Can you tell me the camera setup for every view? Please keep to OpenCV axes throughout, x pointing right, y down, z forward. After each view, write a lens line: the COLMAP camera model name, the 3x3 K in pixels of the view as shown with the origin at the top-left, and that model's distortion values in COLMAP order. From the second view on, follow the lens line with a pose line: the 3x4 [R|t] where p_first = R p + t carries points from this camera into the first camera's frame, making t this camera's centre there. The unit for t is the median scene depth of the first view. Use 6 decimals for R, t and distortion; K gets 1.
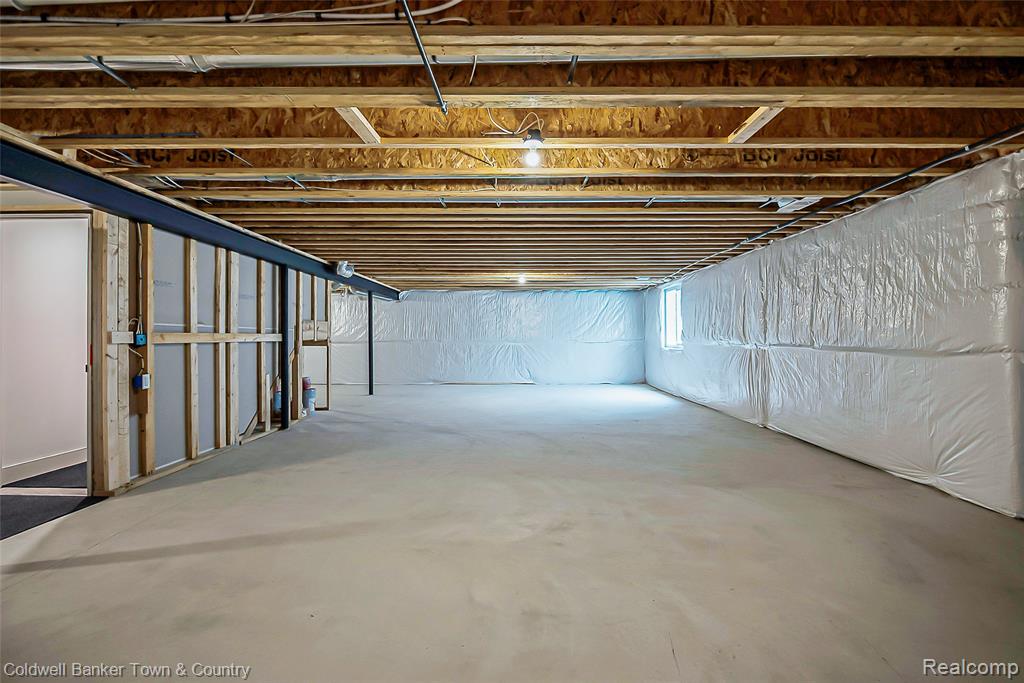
lens RADIAL K [[440.1, 0, 509.4], [0, 440.1, 340.3], [0, 0, 1]] dist [-0.006853, -0.000434]
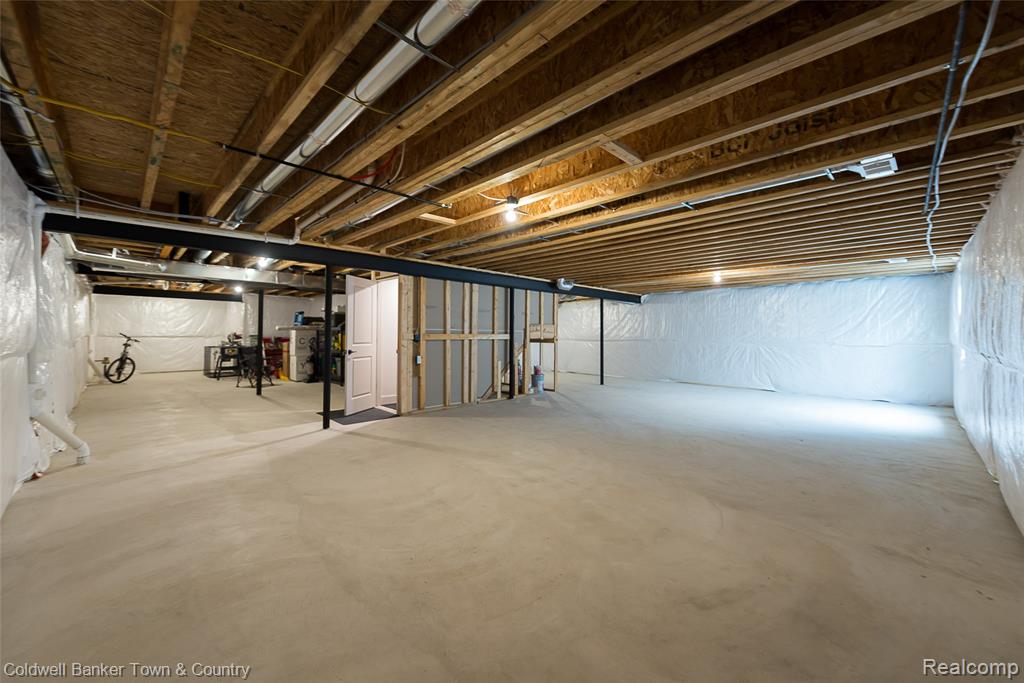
lens RADIAL K [[440.1, 0, 505.3], [0, 440.1, 335.4], [0, 0, 1]] dist [-0.006853, -0.000434]
pose [[0.651179, 0.008018, -0.758882, 0.853456], [-0.010595, 0.999943, 0.001474, -0.017994], [0.758850, 0.007080, 0.651227, 0.036983]]
